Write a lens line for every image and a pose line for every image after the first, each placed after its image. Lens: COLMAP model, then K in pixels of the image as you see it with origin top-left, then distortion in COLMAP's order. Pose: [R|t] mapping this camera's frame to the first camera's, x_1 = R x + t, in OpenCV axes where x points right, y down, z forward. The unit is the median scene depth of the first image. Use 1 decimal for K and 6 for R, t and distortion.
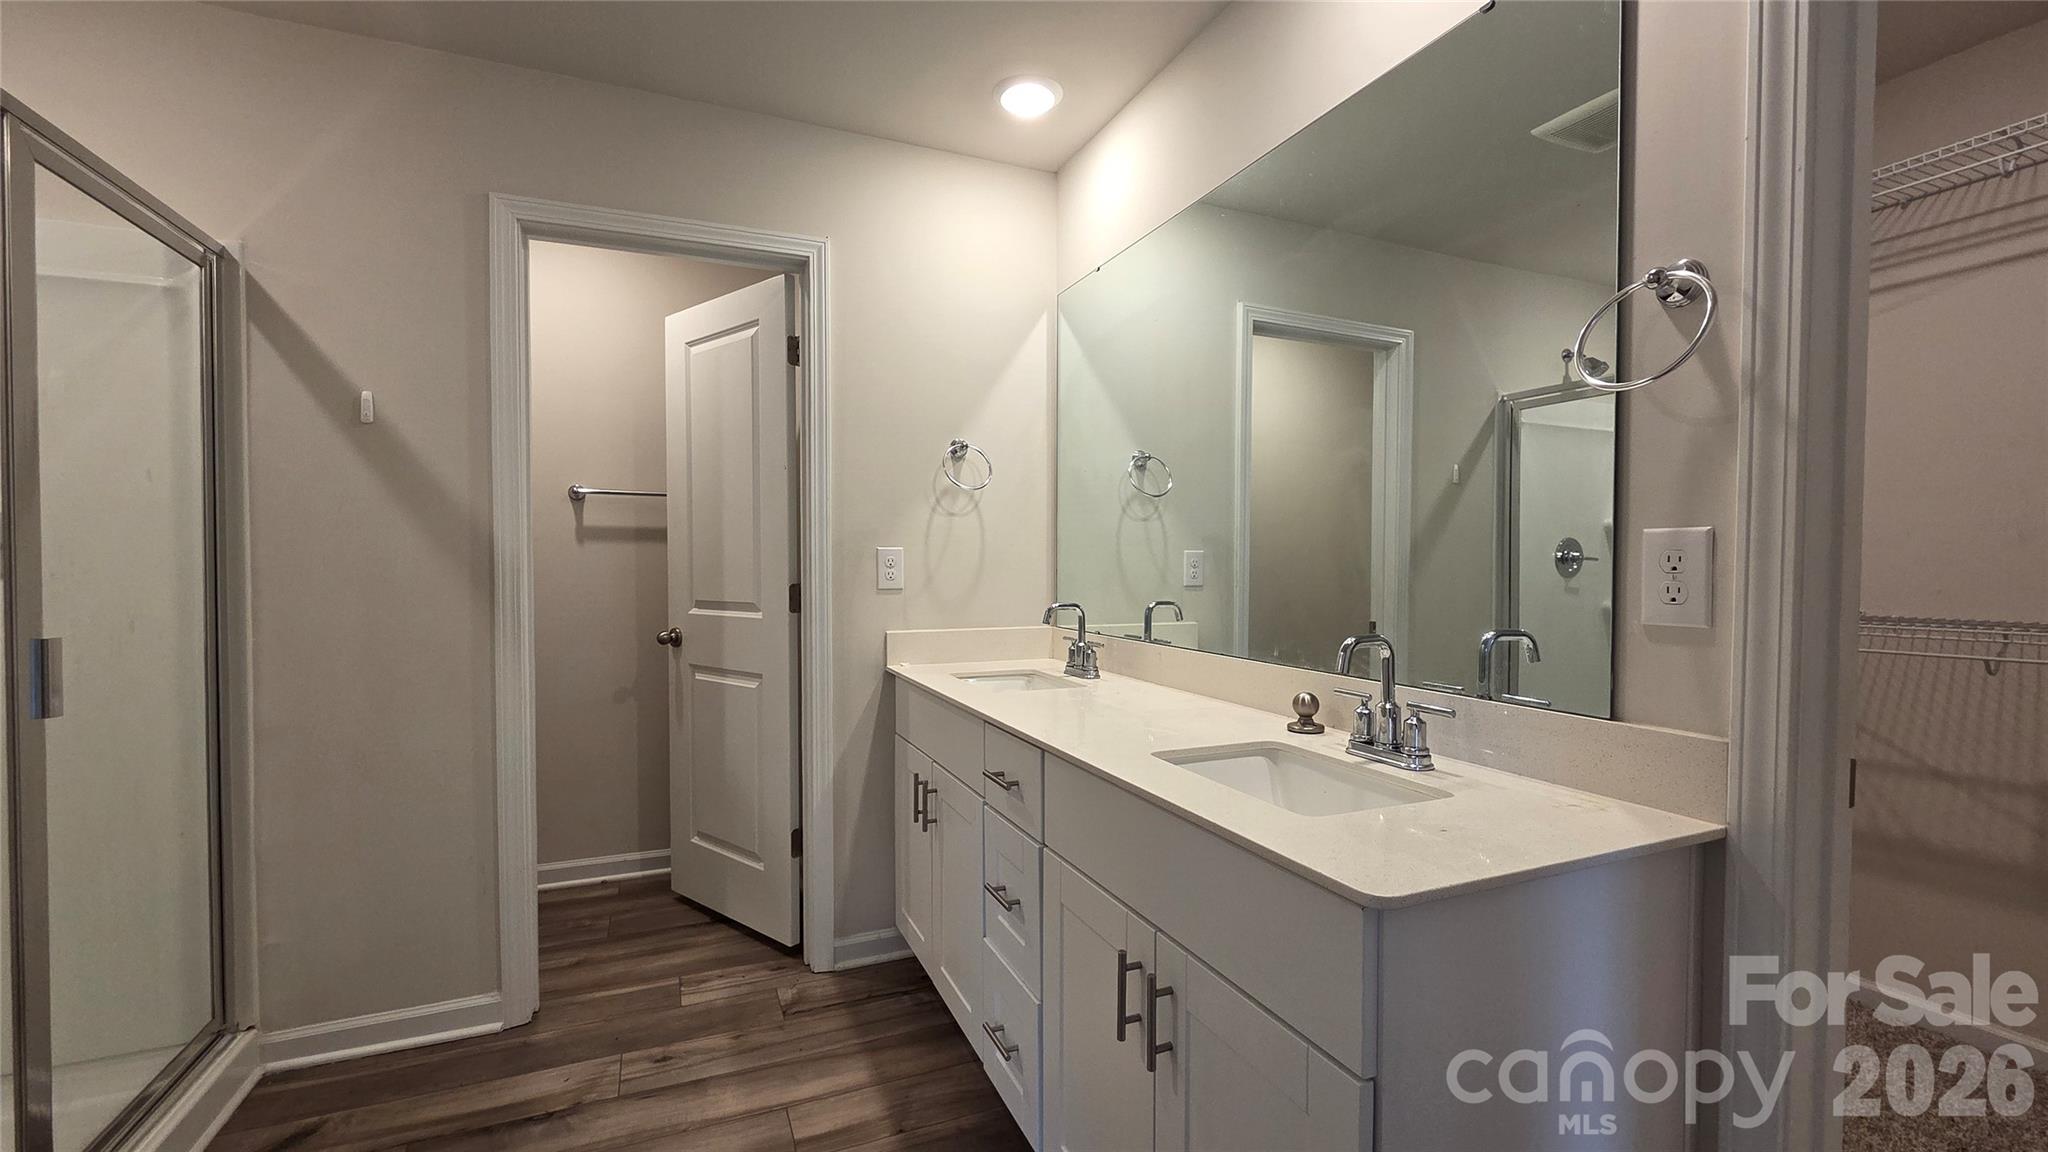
lens RADIAL K [[838.5, 0, 1026.3], [0, 838.5, 576.2], [0, 0, 1]] dist [0.001742, -0.001751]
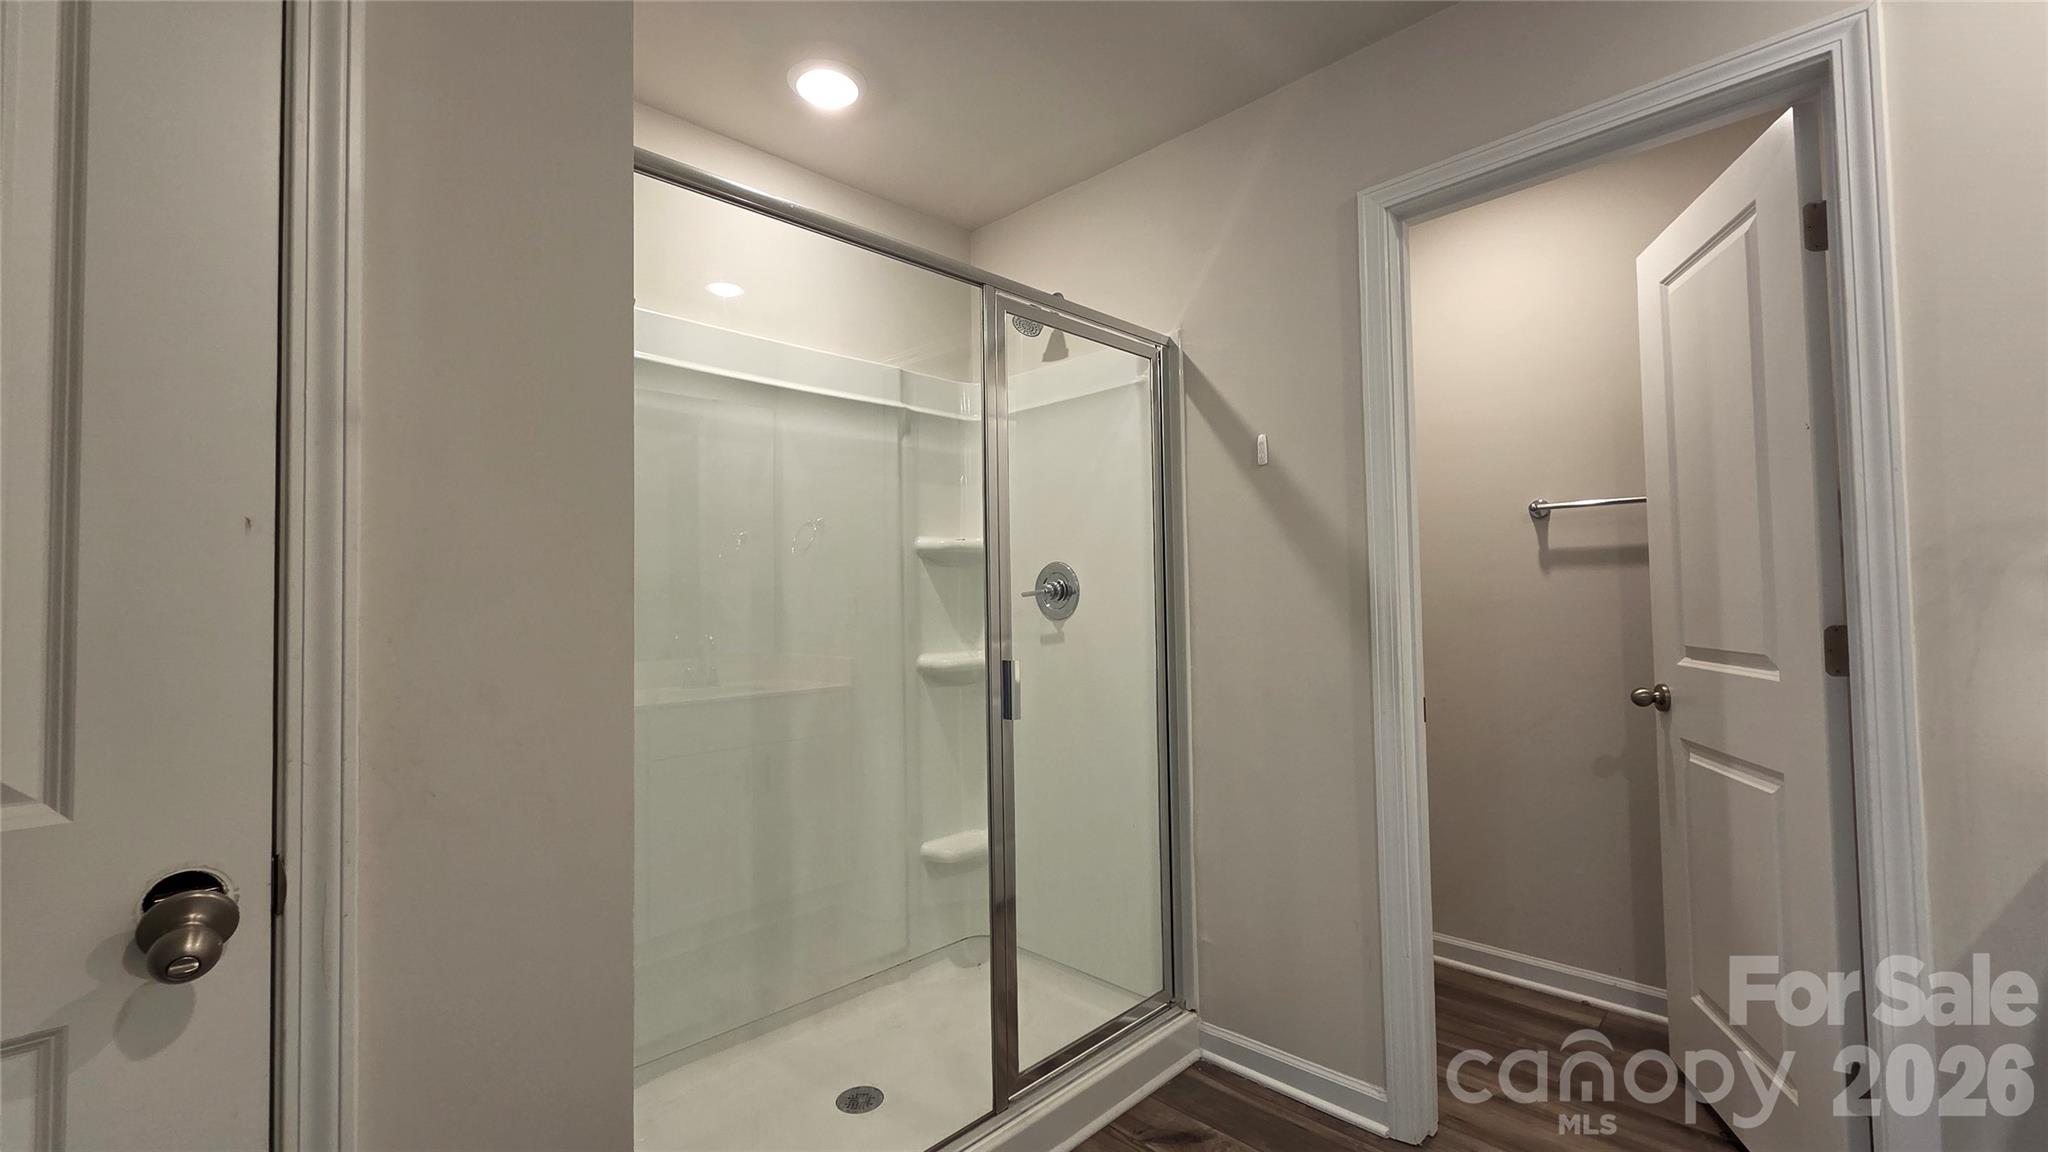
lens RADIAL K [[838.5, 0, 1025.6], [0, 838.5, 579.0], [0, 0, 1]] dist [0.001742, -0.001751]
pose [[0.371547, -0.035459, -0.927737, 0.052288], [0.003747, 0.999320, -0.036694, -0.003768], [0.928407, 0.010157, 0.371427, 0.284121]]
